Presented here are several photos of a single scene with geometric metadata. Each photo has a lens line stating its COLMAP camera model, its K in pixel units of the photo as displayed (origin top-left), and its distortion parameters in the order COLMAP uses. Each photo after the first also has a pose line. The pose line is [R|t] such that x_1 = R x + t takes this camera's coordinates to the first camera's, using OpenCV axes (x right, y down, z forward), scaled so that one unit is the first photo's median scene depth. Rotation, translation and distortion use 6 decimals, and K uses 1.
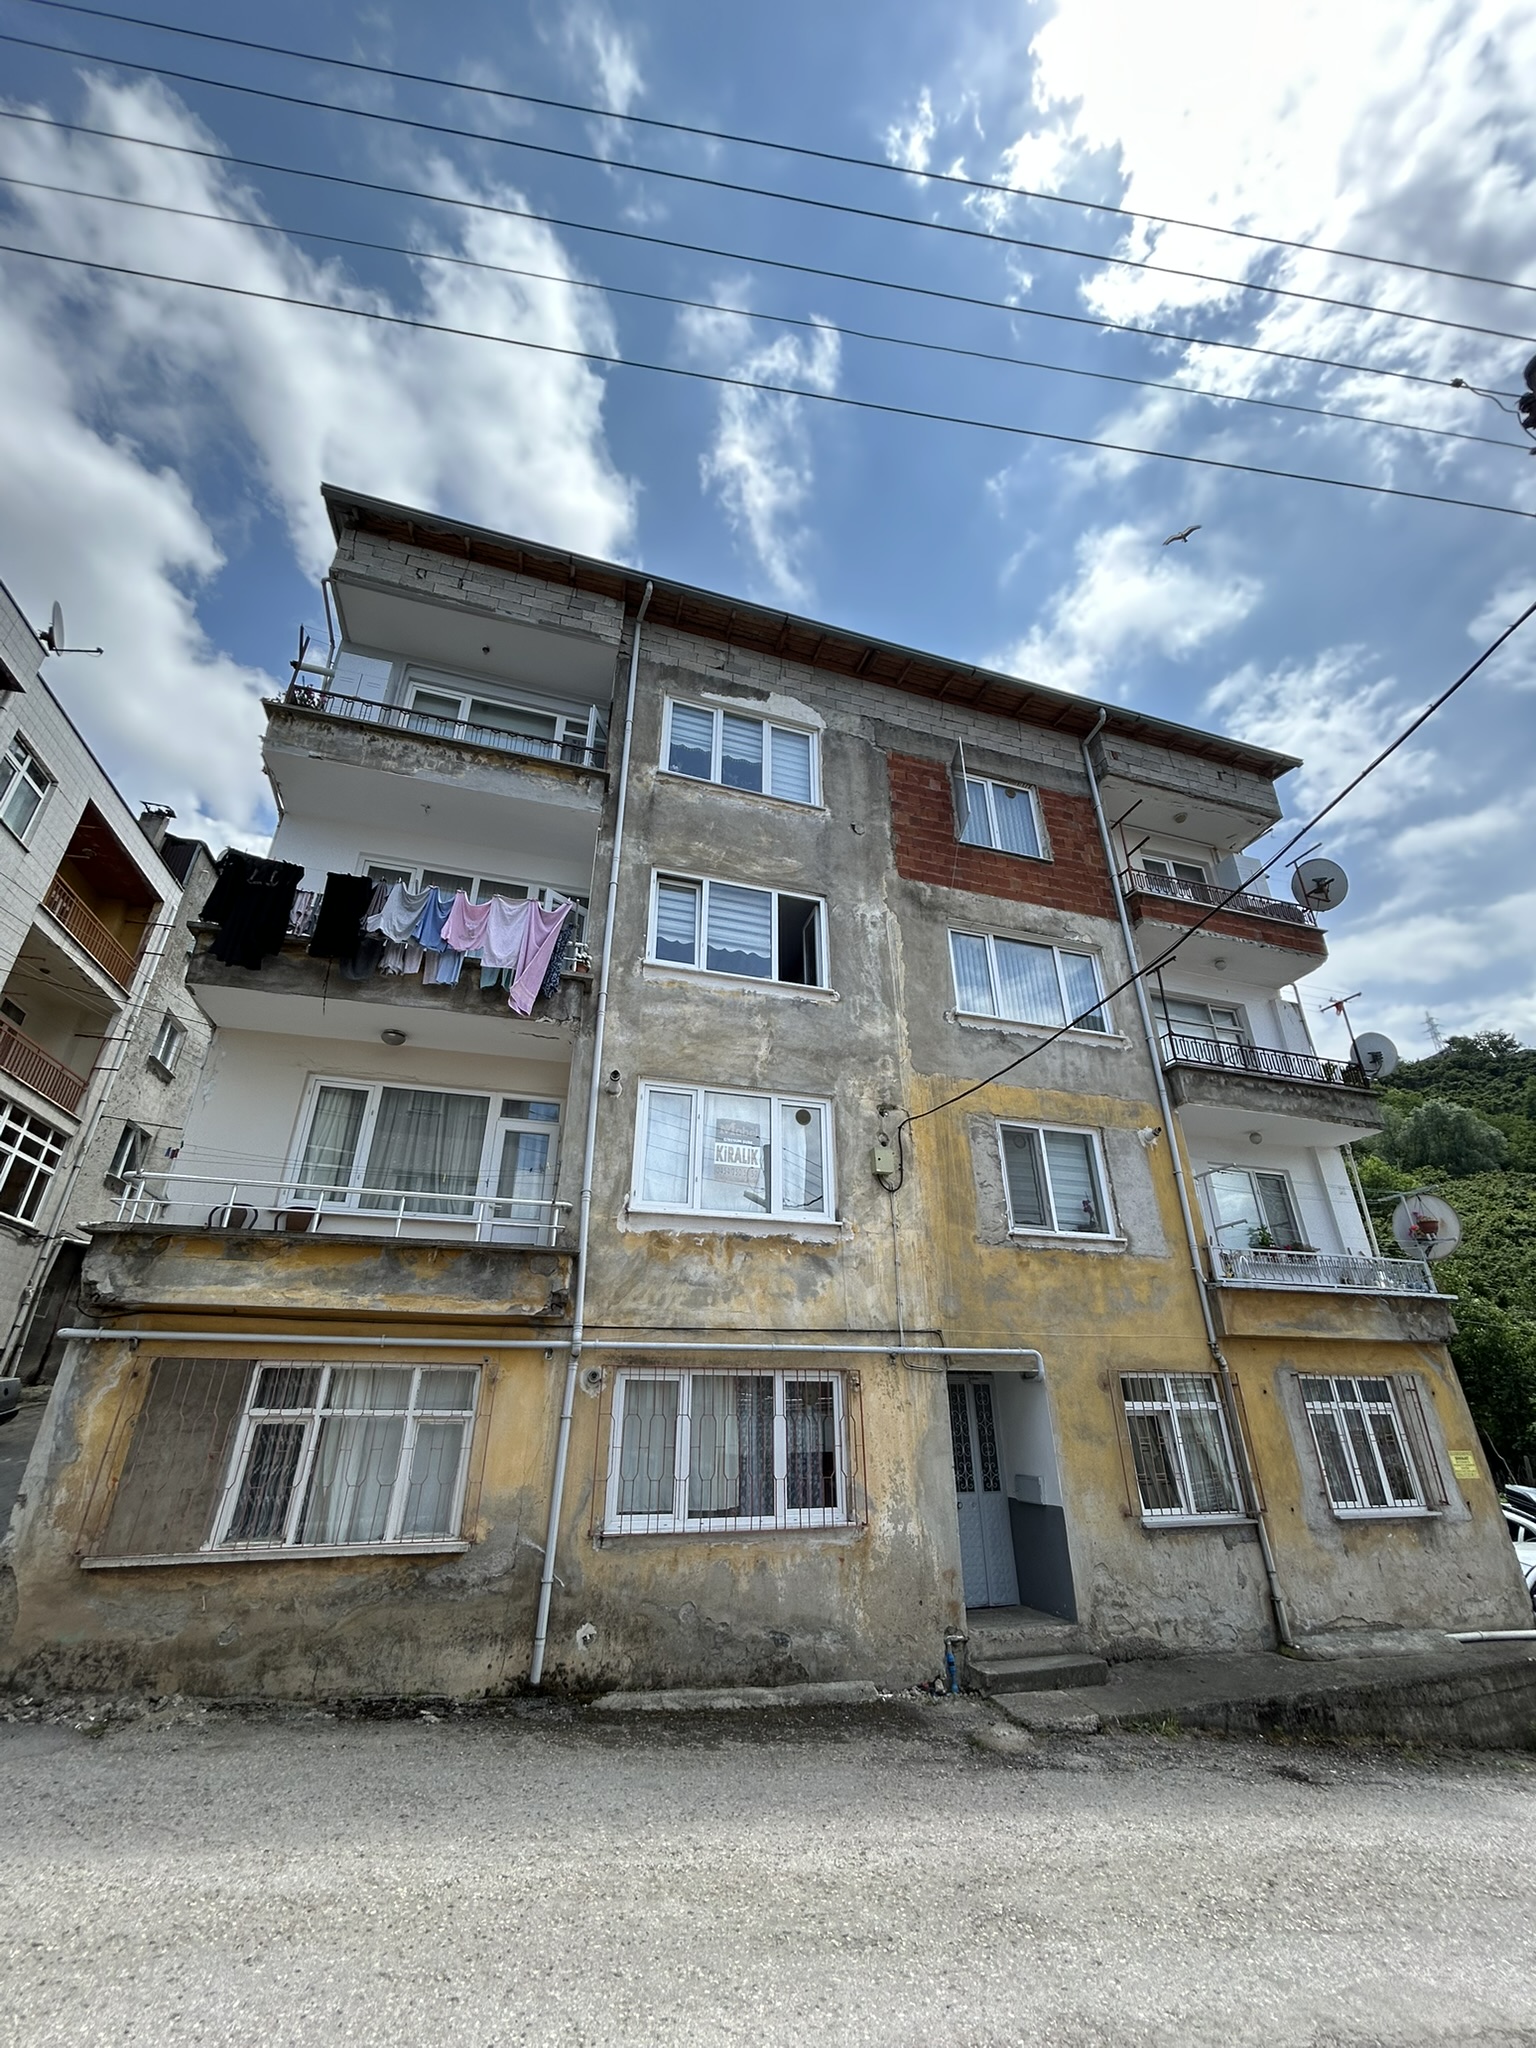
lens RADIAL K [[823.7, 0, 761.9], [0, 823.7, 1028.6], [0, 0, 1]] dist [-0.008799, 0.002488]
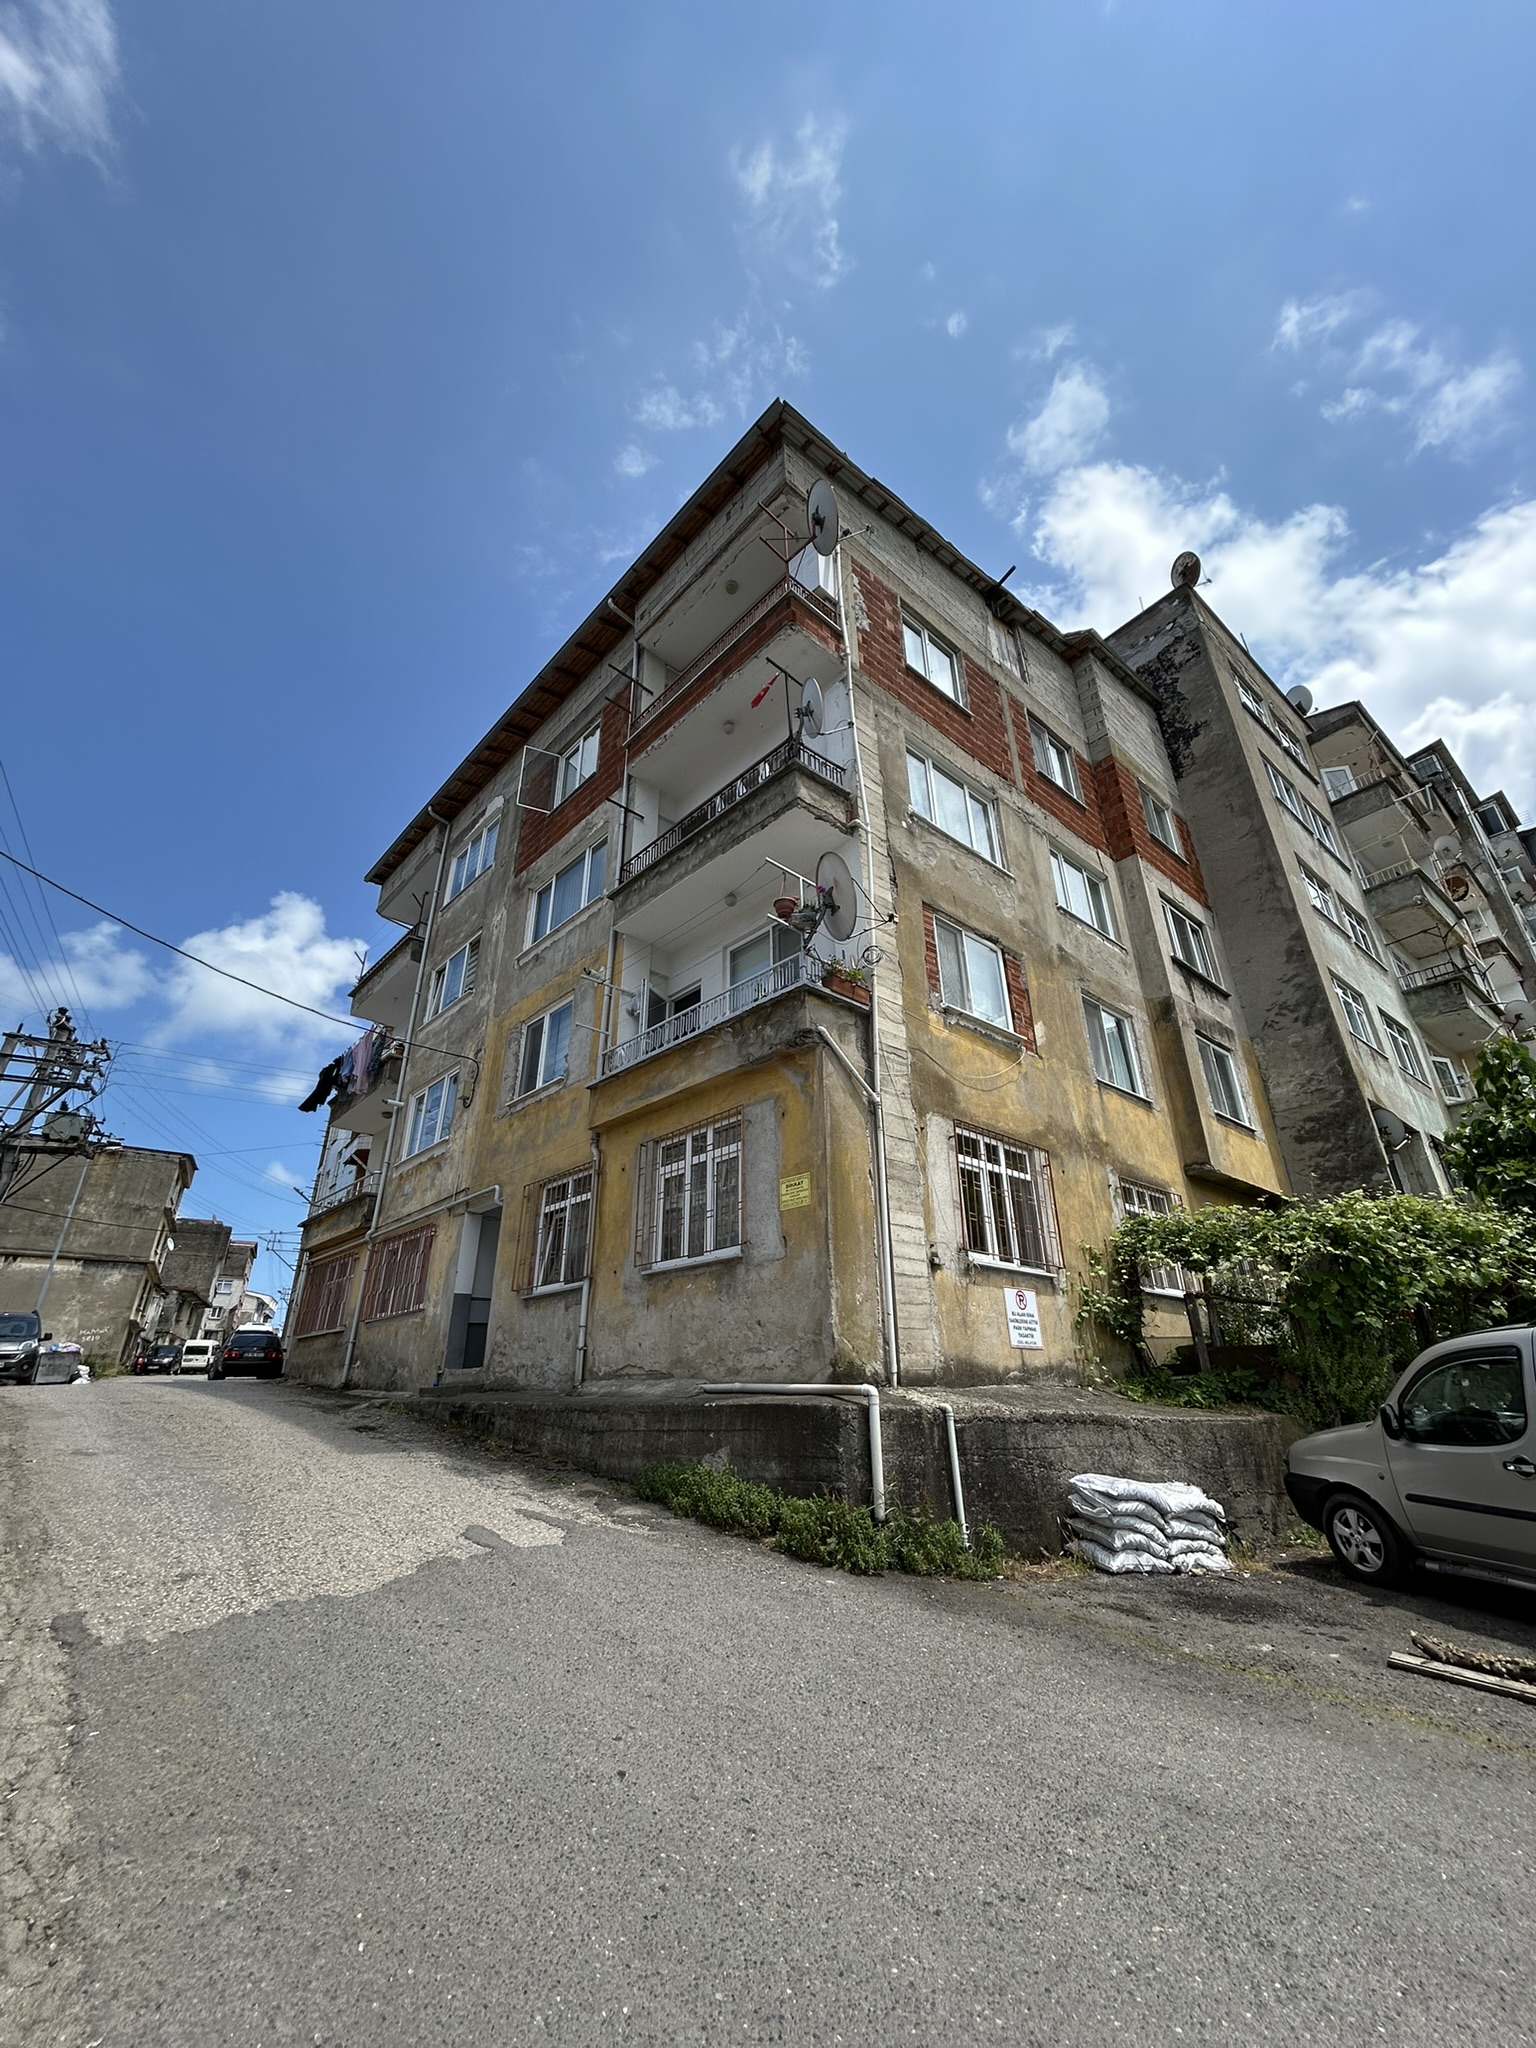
lens RADIAL K [[823.7, 0, 758.7], [0, 823.7, 1029.0], [0, 0, 1]] dist [-0.008799, 0.002488]
pose [[0.430525, -0.386614, -0.815584, 1.668525], [0.398765, 0.892118, -0.212396, 0.598097], [0.809712, -0.233785, 0.538247, 0.650836]]
